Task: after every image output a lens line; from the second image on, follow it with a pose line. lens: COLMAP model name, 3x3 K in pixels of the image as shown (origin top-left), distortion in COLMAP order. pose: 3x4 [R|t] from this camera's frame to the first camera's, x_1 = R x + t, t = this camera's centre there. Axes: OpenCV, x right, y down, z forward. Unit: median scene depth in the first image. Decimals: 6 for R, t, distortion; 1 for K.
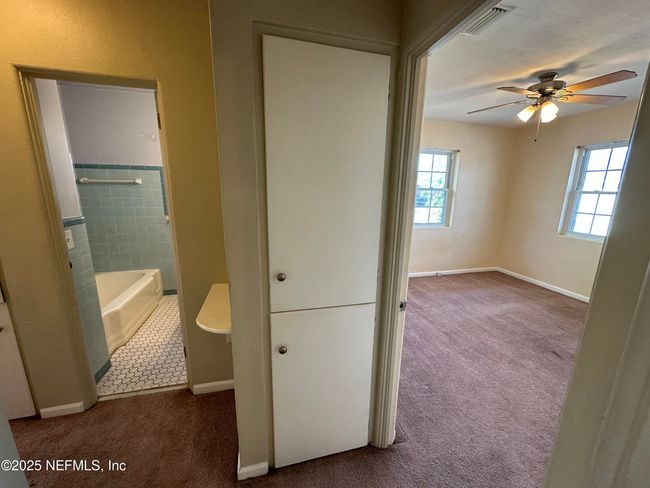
lens RADIAL K [[258.8, 0, 325.0], [0, 258.8, 244.0], [0, 0, 1]] dist [-0.000493, -0.000147]
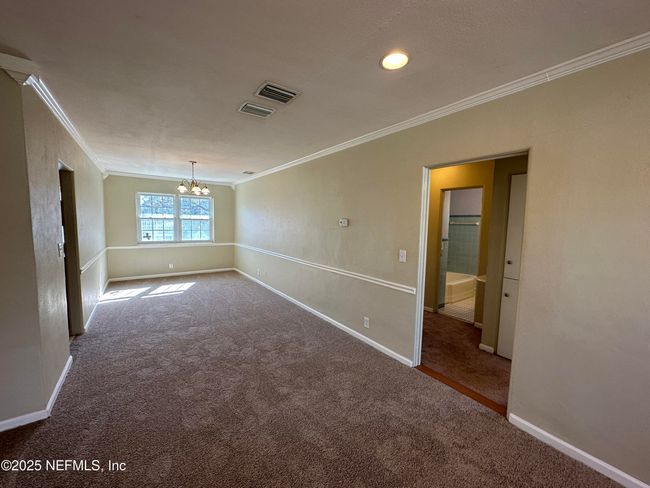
lens RADIAL K [[258.8, 0, 325.0], [0, 258.8, 244.0], [0, 0, 1]] dist [-0.000493, -0.000147]
pose [[0.367553, 0.067776, -0.927529, 0.980276], [-0.209183, 0.977810, -0.011443, 0.236381], [0.906172, 0.198230, 0.373575, -1.035056]]
